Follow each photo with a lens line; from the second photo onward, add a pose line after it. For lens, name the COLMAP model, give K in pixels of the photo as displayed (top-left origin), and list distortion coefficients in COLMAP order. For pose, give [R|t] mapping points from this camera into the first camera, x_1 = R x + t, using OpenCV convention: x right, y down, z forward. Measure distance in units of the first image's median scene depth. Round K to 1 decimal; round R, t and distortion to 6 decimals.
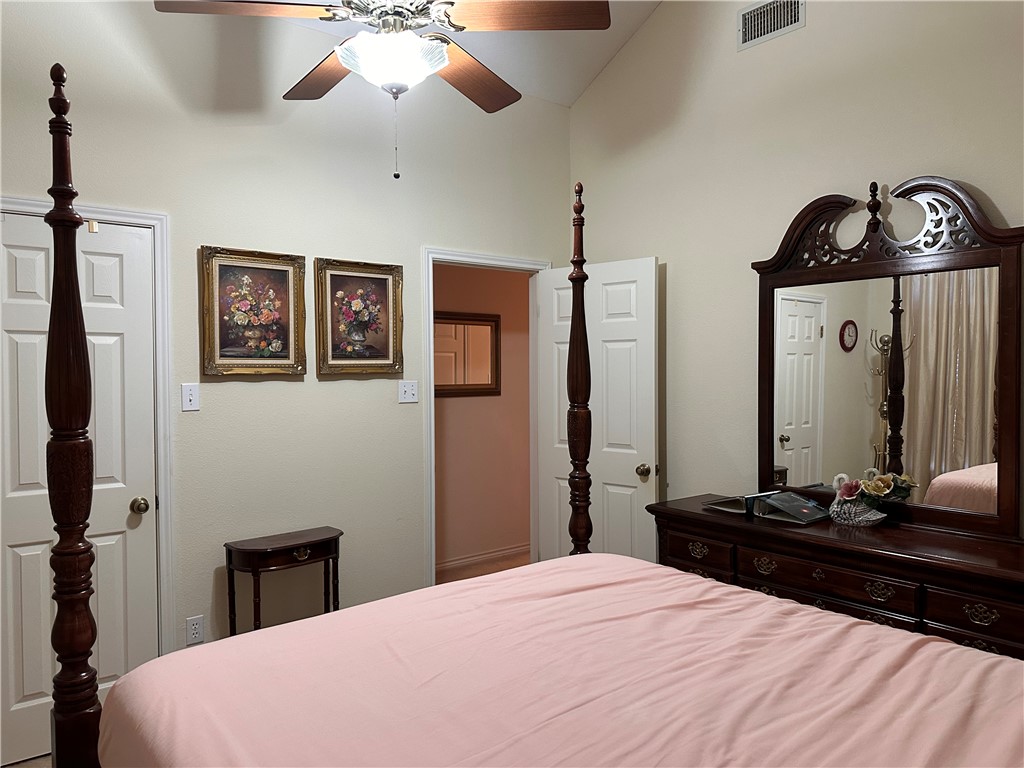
lens RADIAL K [[719.1, 0, 508.3], [0, 719.1, 388.7], [0, 0, 1]] dist [0.047937, -0.042651]
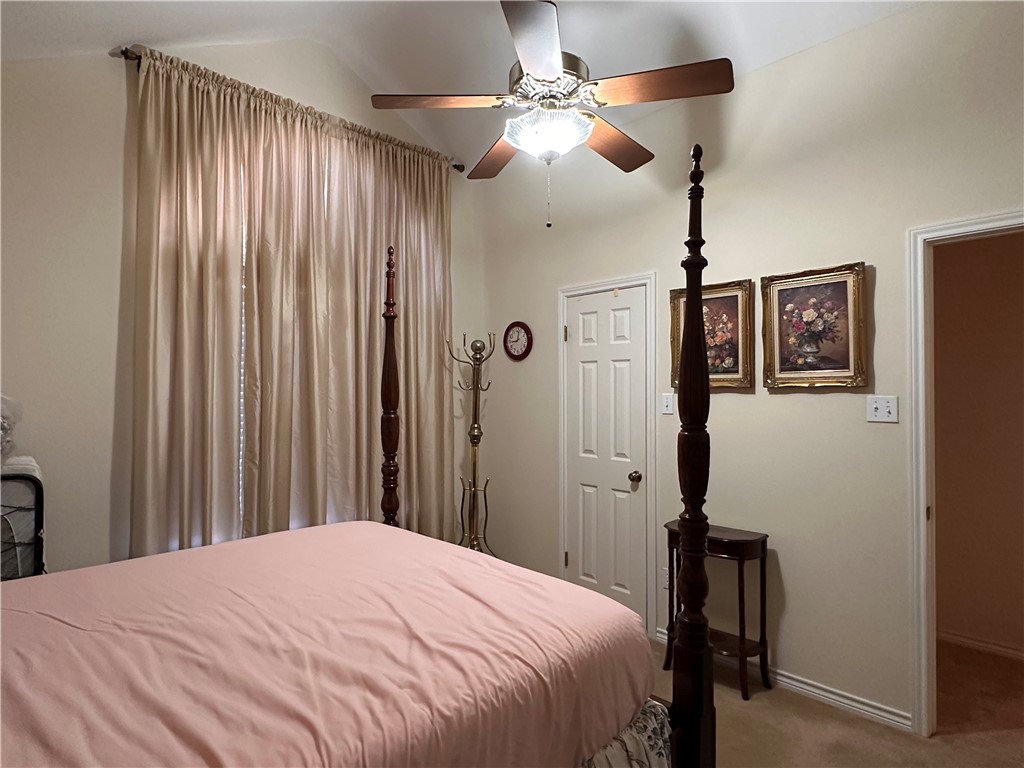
lens RADIAL K [[568.2, 0, 512.6], [0, 568.2, 379.1], [0, 0, 1]] dist [0.015691, 0.006418]
pose [[0.076675, -0.010995, -0.996996, 0.549934], [-0.022850, 0.999657, -0.012781, -0.013430], [0.996794, 0.023761, 0.076398, 0.587370]]
